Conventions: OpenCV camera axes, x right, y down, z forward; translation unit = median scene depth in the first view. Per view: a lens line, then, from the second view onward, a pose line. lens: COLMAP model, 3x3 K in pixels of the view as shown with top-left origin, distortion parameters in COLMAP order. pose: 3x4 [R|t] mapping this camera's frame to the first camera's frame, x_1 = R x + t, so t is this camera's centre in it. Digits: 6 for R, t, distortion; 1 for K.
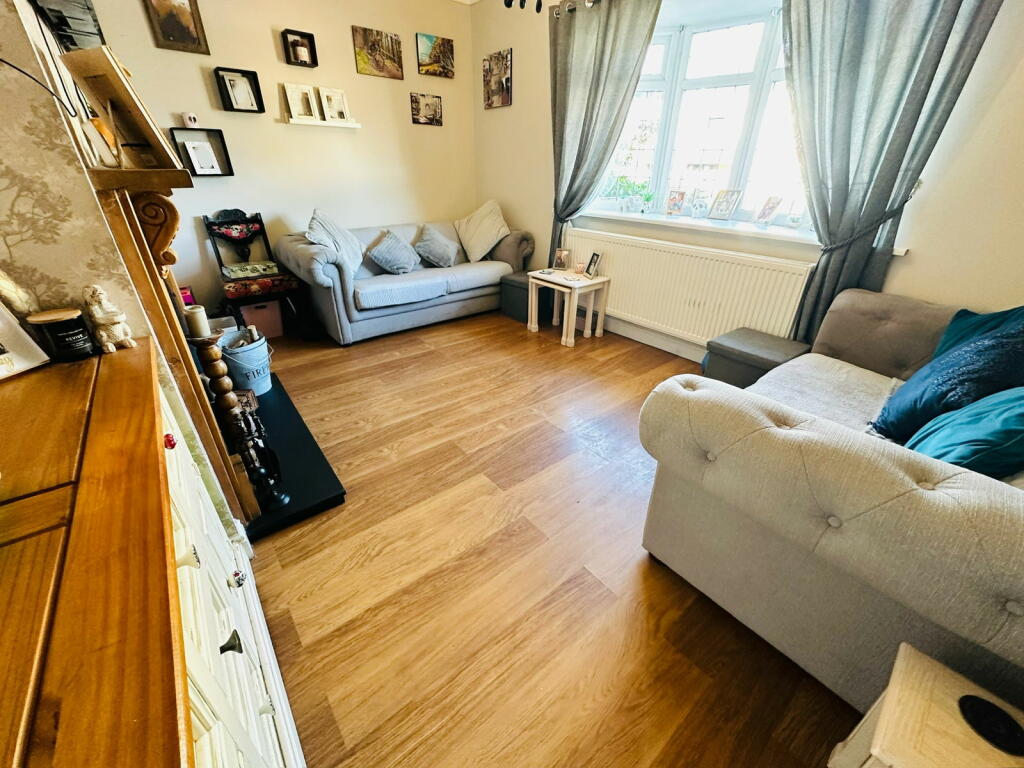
lens RADIAL K [[408.8, 0, 512.0], [0, 408.8, 384.0], [0, 0, 1]] dist [-0.004110, -0.000255]
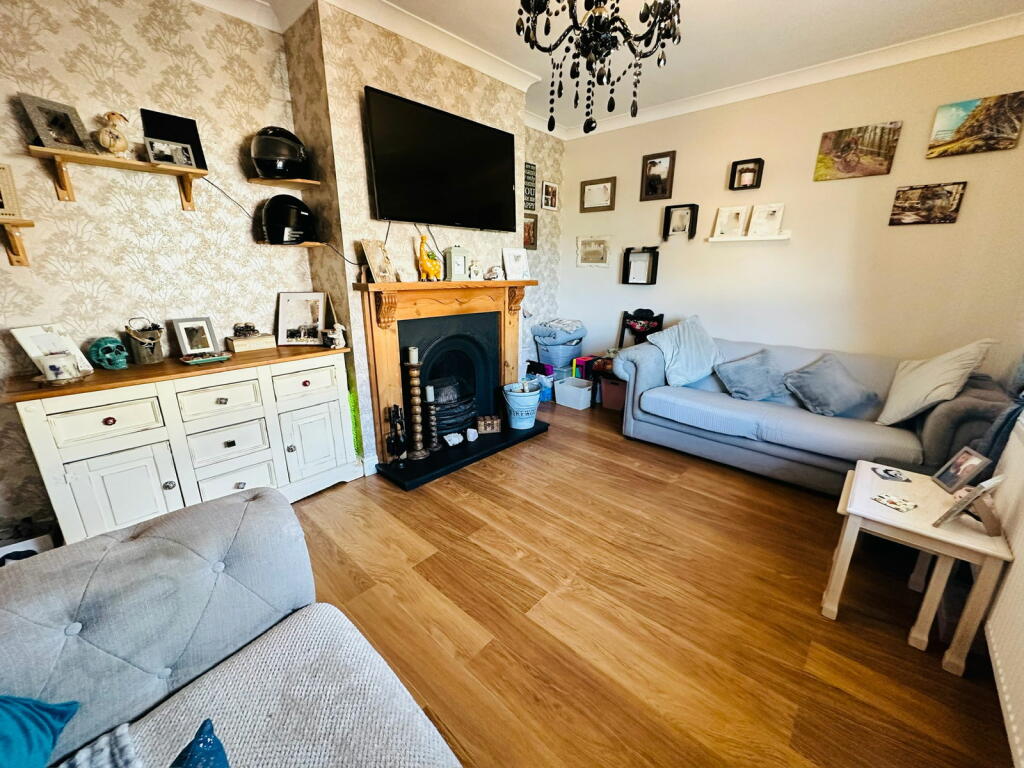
lens RADIAL K [[408.8, 0, 512.0], [0, 408.8, 384.0], [0, 0, 1]] dist [-0.004110, -0.000255]
pose [[0.145686, 0.264180, -0.953407, 0.501013], [-0.463116, 0.869793, 0.170245, -0.251206], [0.874242, 0.416736, 0.249063, 0.425467]]
